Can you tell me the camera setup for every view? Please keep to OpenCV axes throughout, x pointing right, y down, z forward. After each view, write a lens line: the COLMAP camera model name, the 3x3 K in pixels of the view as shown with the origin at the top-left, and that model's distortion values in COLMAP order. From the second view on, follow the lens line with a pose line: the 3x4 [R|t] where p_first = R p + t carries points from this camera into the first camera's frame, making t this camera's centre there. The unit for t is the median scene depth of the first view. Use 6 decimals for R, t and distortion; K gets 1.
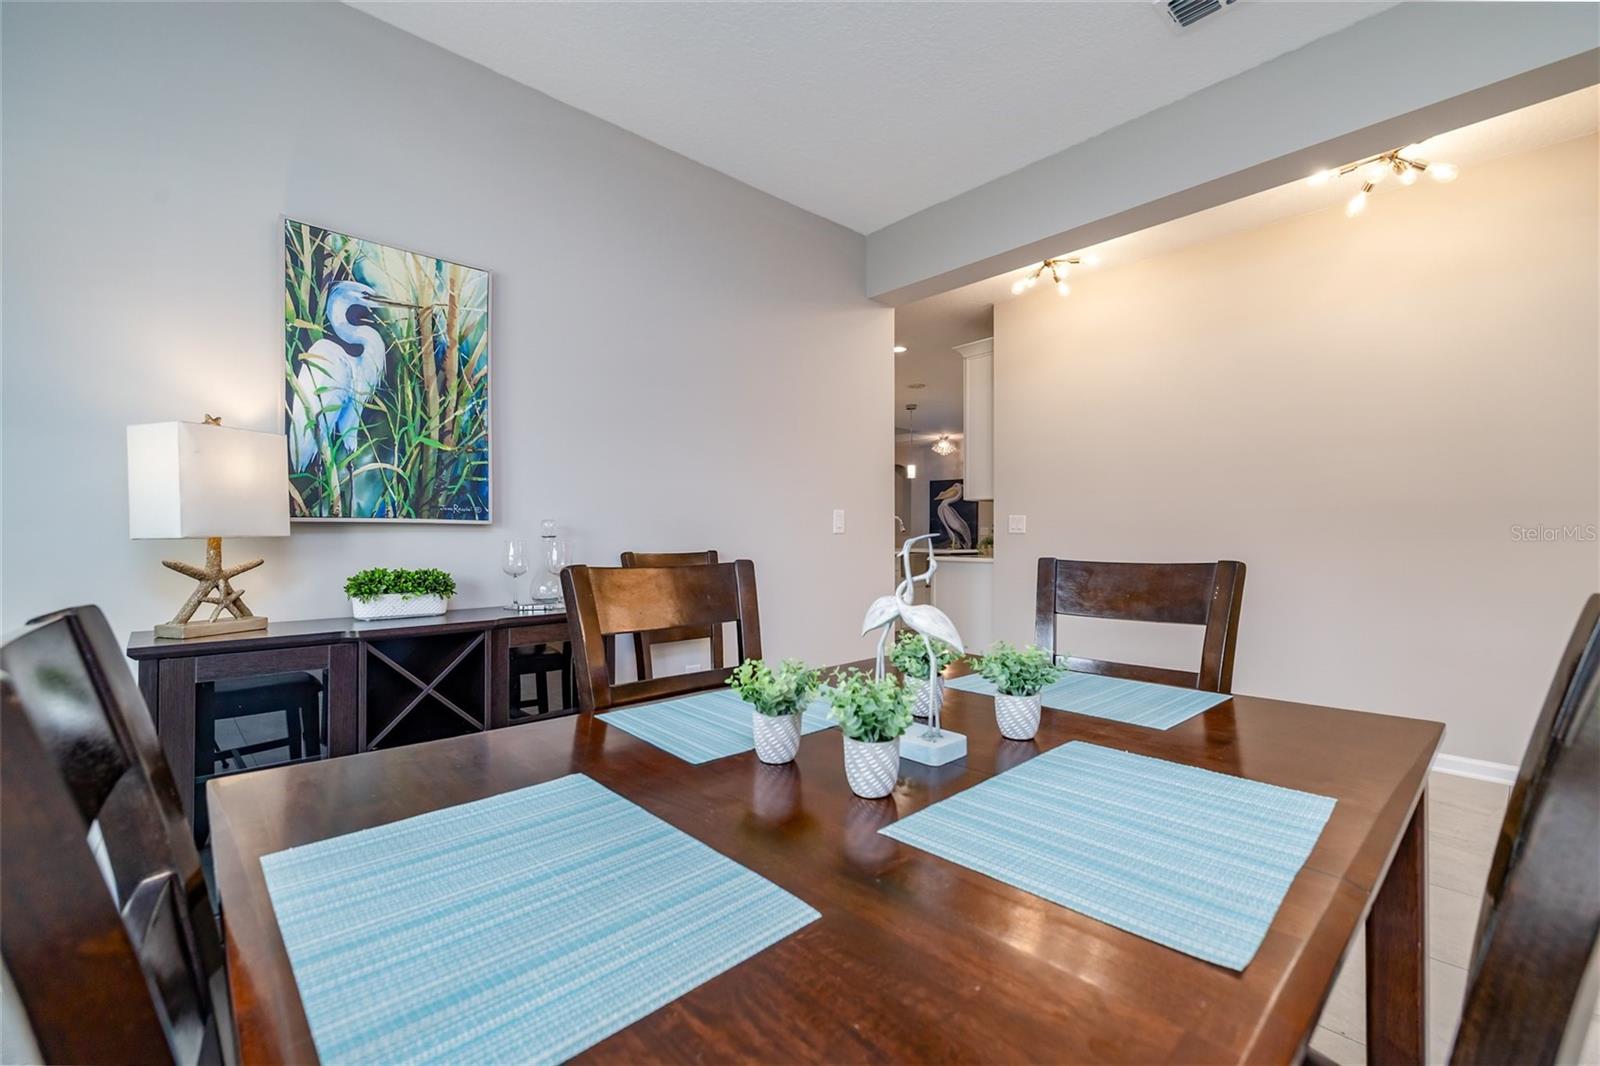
lens RADIAL K [[677.5, 0, 801.0], [0, 677.5, 506.0], [0, 0, 1]] dist [0.001313, 0.000304]
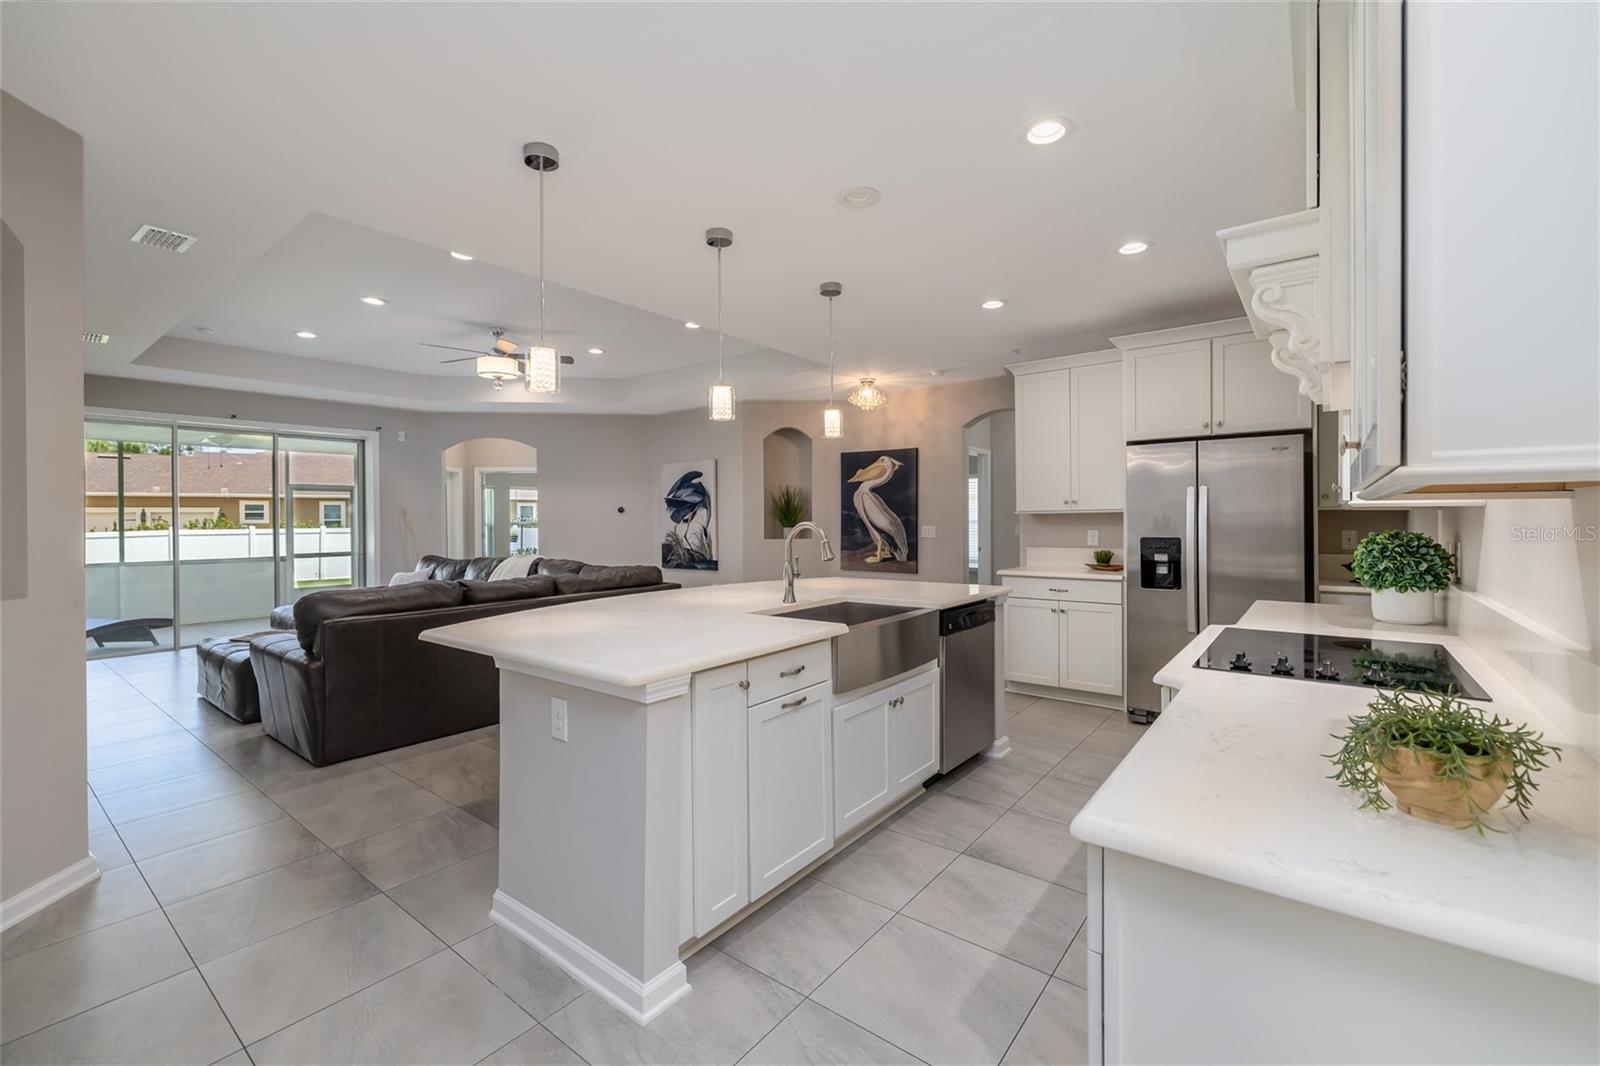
lens RADIAL K [[677.5, 0, 801.0], [0, 677.5, 506.0], [0, 0, 1]] dist [0.001313, 0.000304]
pose [[0.984550, -0.005979, 0.175003, 0.039868], [0.003600, 0.999897, 0.013912, 0.004170], [-0.175068, -0.013067, 0.984470, 0.379267]]
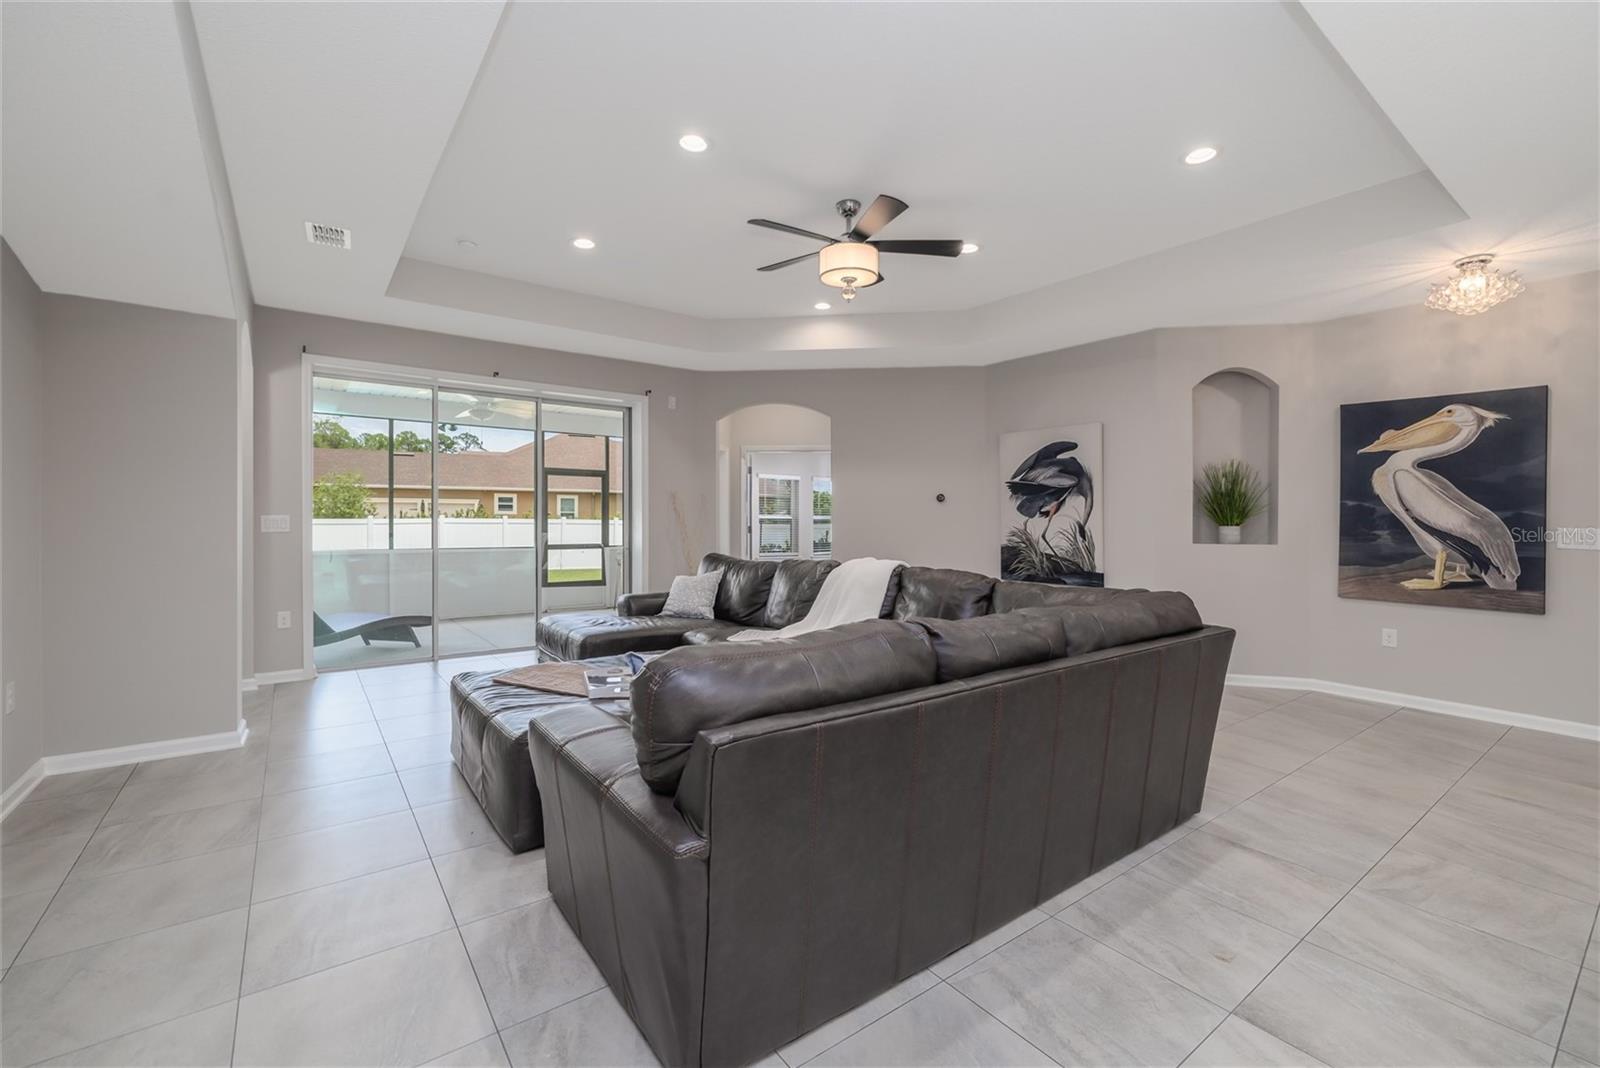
lens RADIAL K [[677.5, 0, 801.0], [0, 677.5, 507.0], [0, 0, 1]] dist [0.001313, 0.000304]
pose [[0.996024, 0.005426, -0.088923, -0.089420], [-0.003910, 0.999844, 0.017220, 0.016551], [0.089003, -0.016804, 0.995890, 0.596395]]
